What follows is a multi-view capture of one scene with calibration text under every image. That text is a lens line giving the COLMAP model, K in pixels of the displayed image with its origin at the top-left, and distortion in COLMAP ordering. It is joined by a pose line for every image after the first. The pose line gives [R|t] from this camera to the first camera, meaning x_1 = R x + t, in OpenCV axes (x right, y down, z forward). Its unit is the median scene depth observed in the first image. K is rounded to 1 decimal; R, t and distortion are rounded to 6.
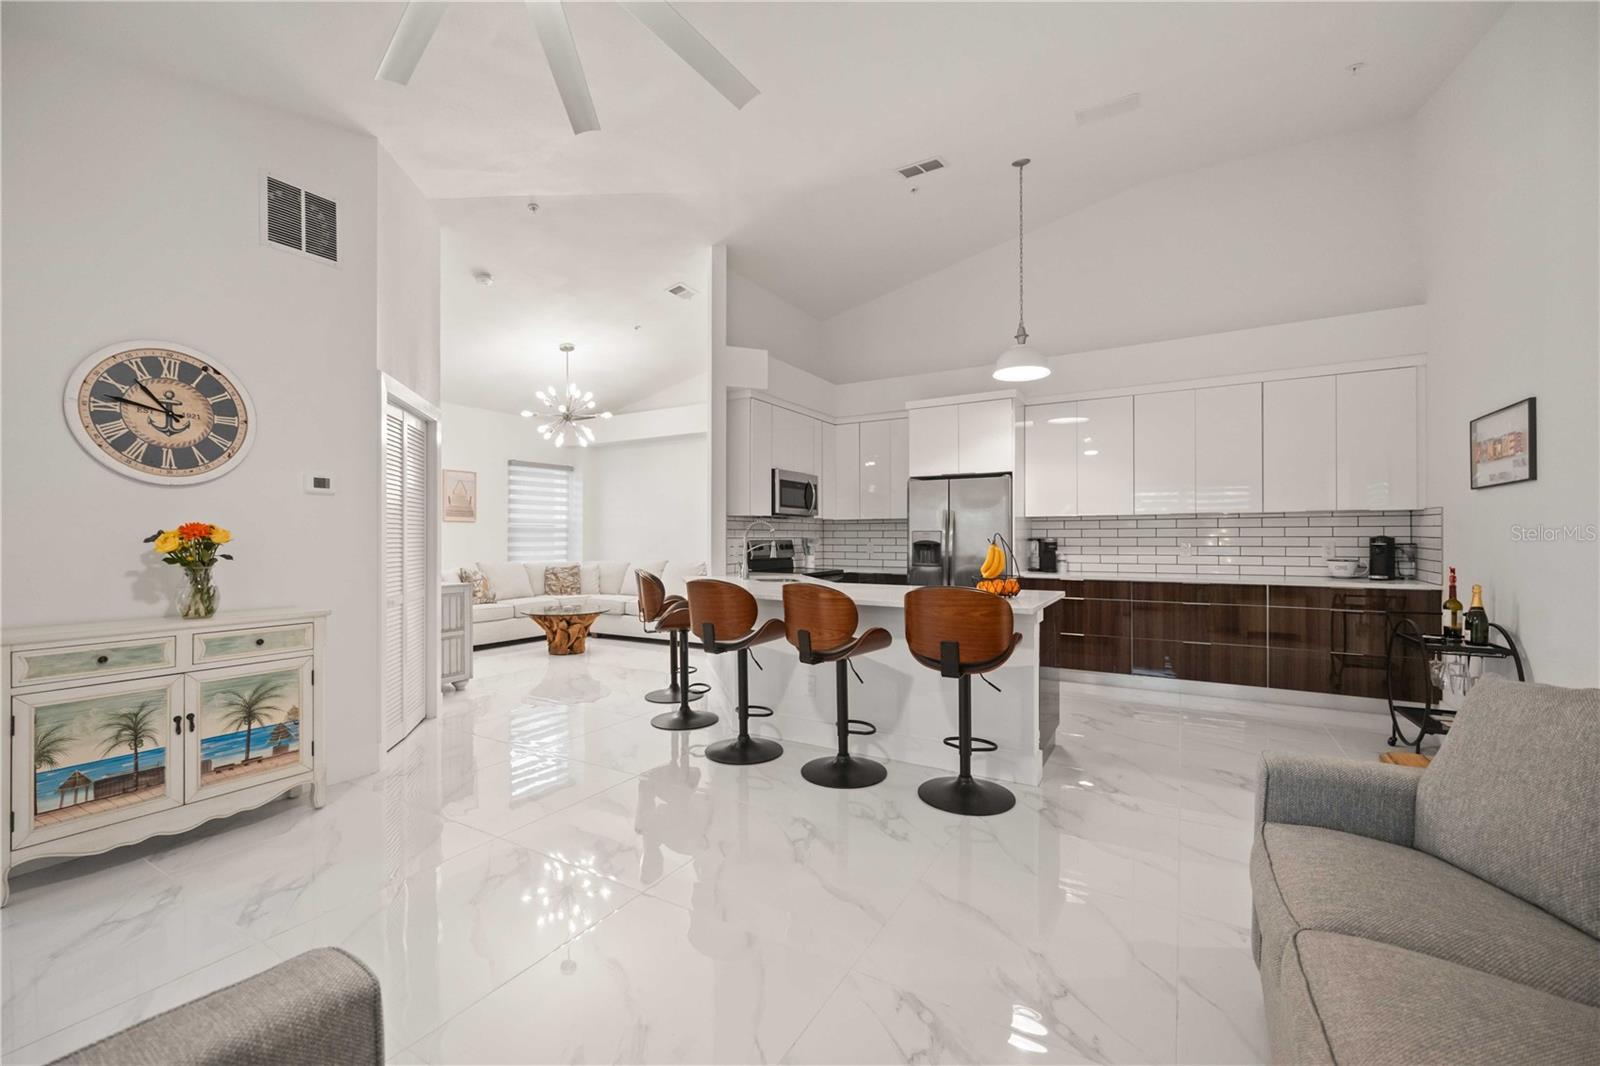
lens RADIAL K [[646.3, 0, 800.1], [0, 646.3, 535.0], [0, 0, 1]] dist [-0.000672, 0.000105]
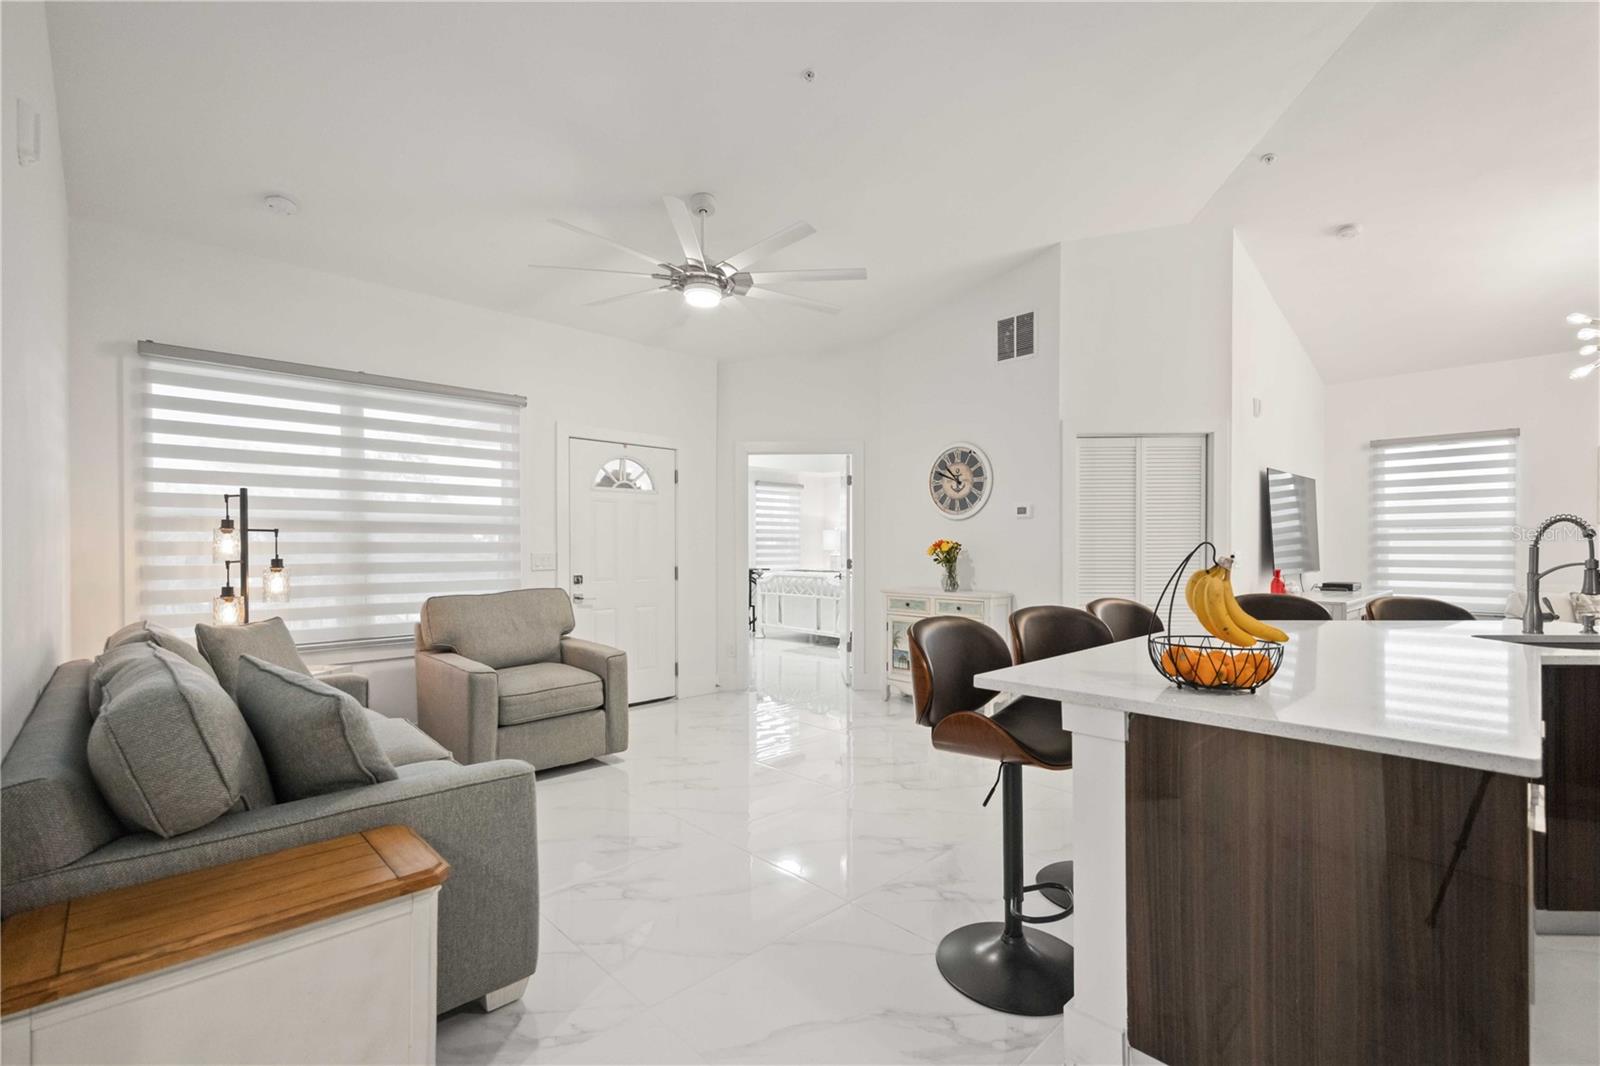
lens RADIAL K [[702.1, 0, 806.2], [0, 702.1, 551.0], [0, 0, 1]] dist [0.008290, 0.000707]
pose [[-0.266629, 0.007776, -0.963768, 0.512214], [0.005234, 0.999964, 0.006620, -0.001177], [0.963785, -0.003279, -0.266661, 0.526293]]
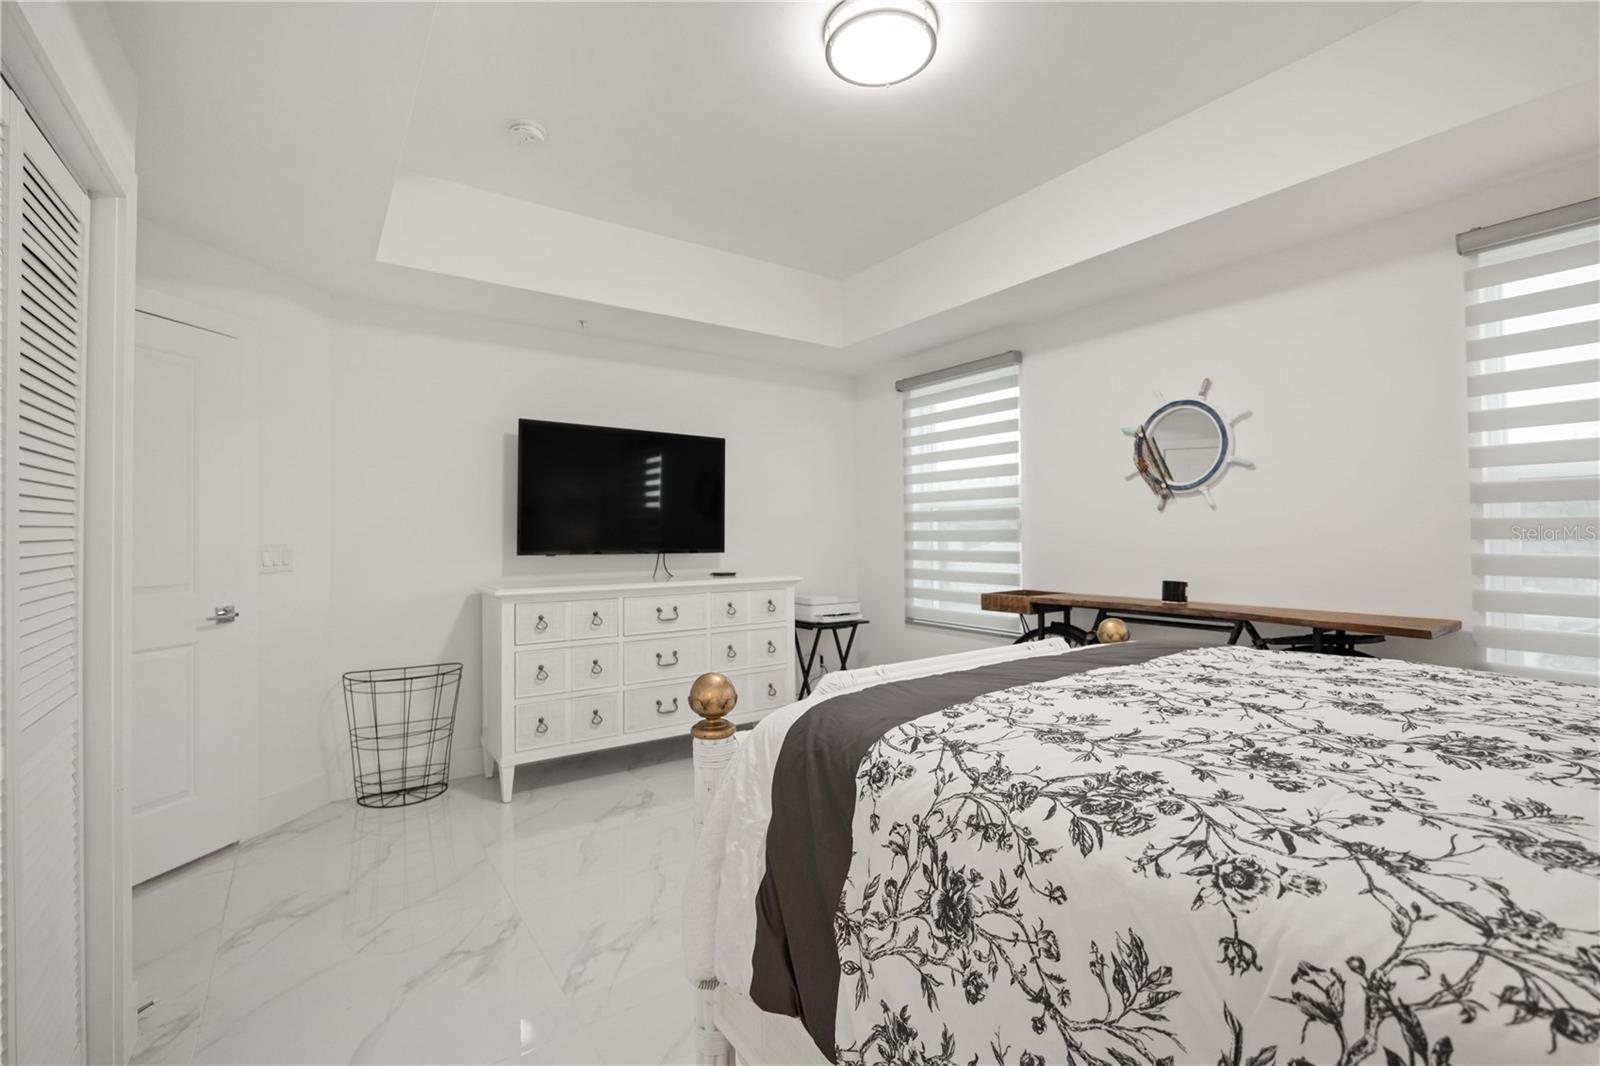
lens RADIAL K [[706.1, 0, 809.1], [0, 706.1, 536.5], [0, 0, 1]] dist [-0.003584, -0.000072]
pose [[-0.908389, 0.004845, 0.418097, -1.083158], [0.003901, 0.999988, -0.003111, 0.003553], [-0.418107, -0.001195, -0.908397, 0.444993]]
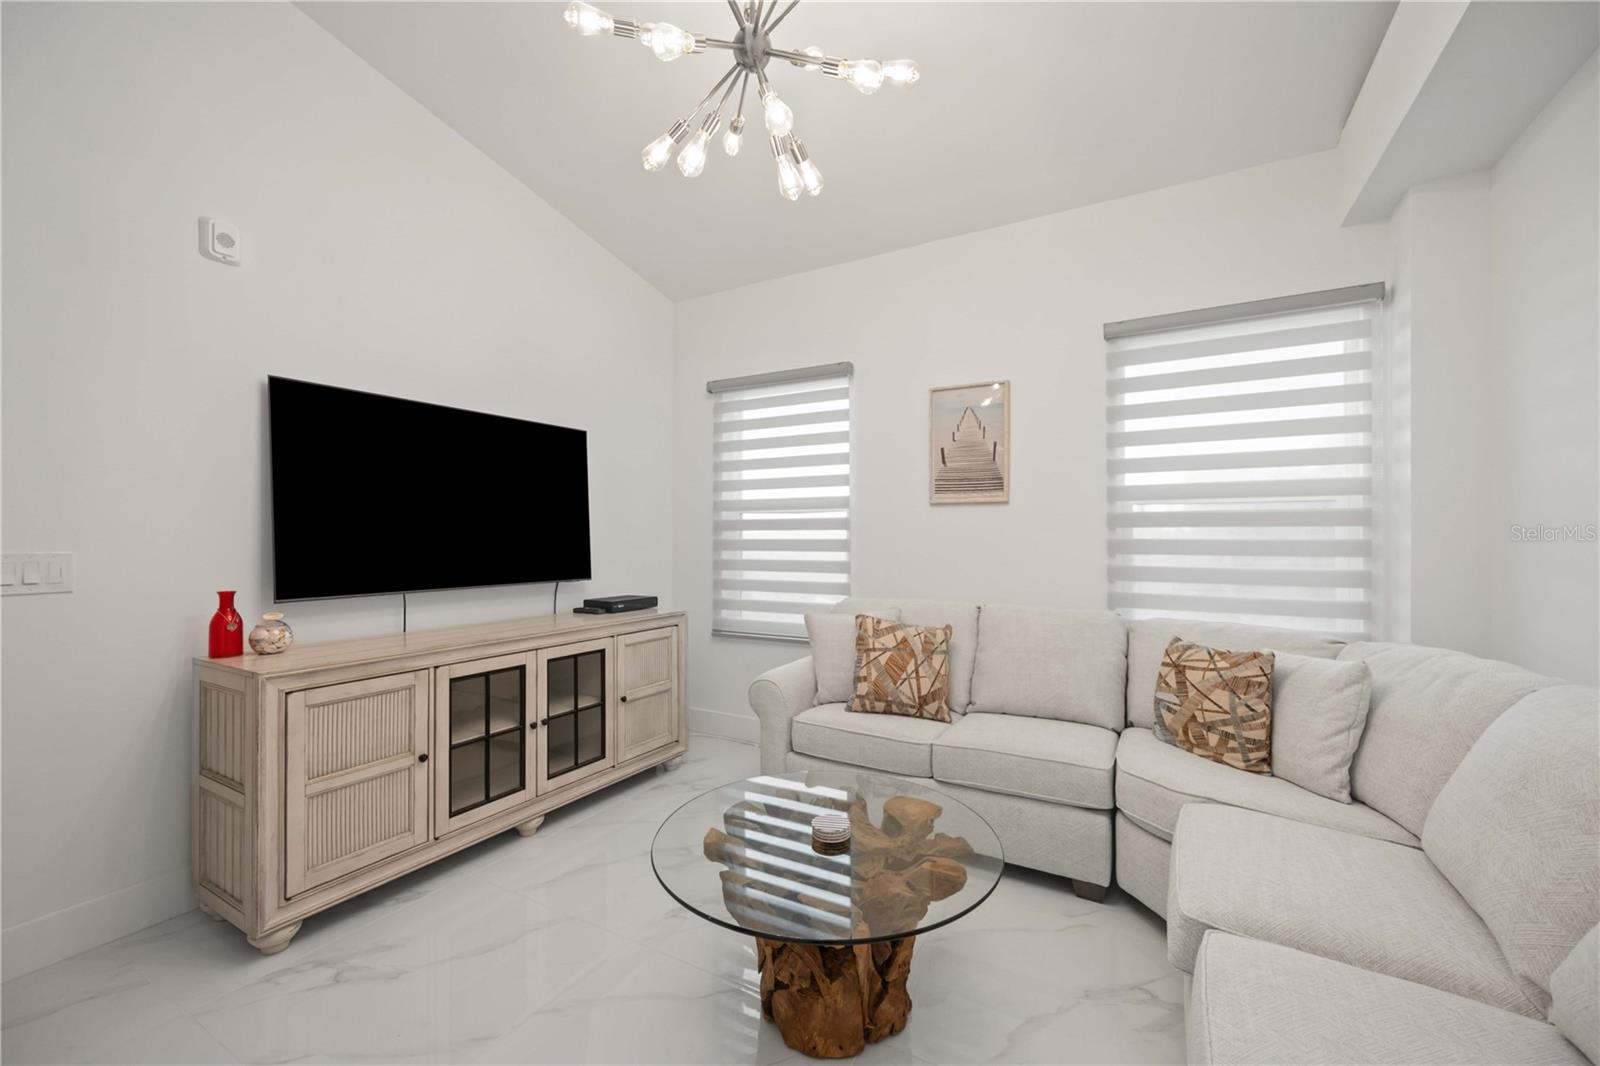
lens RADIAL K [[690.7, 0, 775.2], [0, 690.7, 521.8], [0, 0, 1]] dist [0.018164, 0.000003]
pose [[-0.003908, -0.017951, -0.999831, -0.093299], [0.003168, 0.999834, -0.017963, -0.001149], [0.999987, -0.003238, -0.003850, 1.179362]]
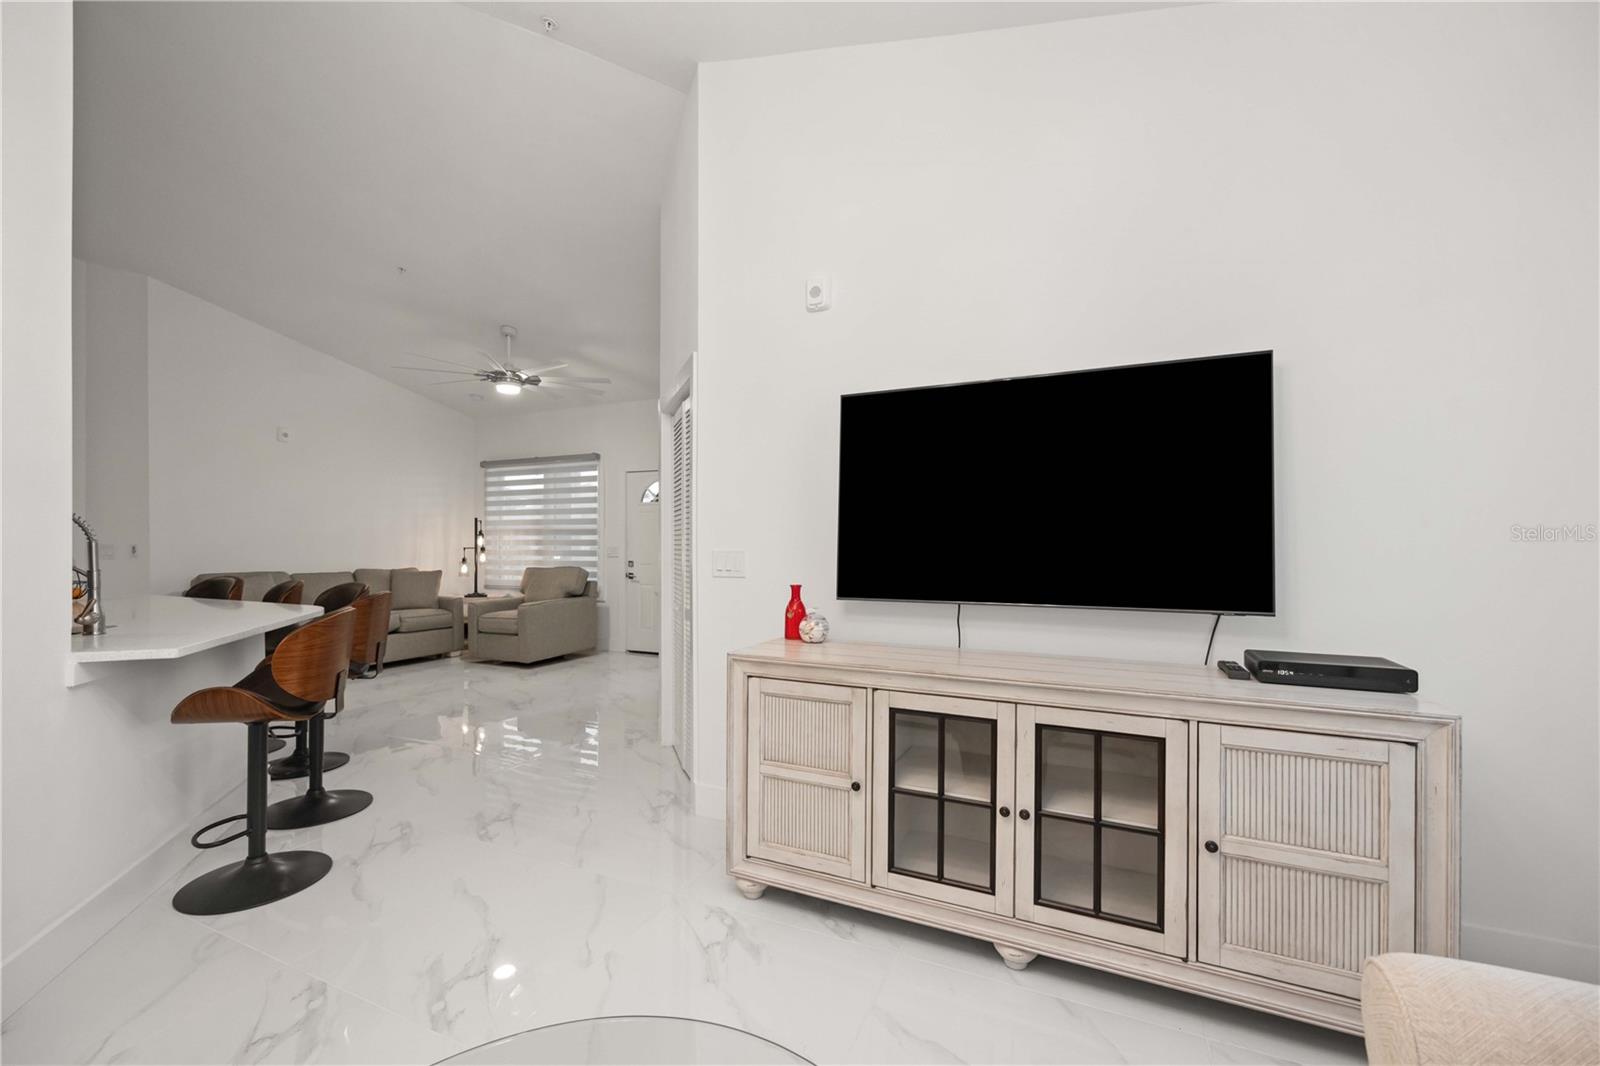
lens RADIAL K [[659.9, 0, 800.0], [0, 659.9, 539.1], [0, 0, 1]] dist [0.000851, -0.000031]
pose [[-0.995199, 0.000313, -0.097873, -0.469655], [0.001171, 0.999961, -0.008704, 0.003147], [0.097866, -0.008777, -0.995161, 1.324764]]
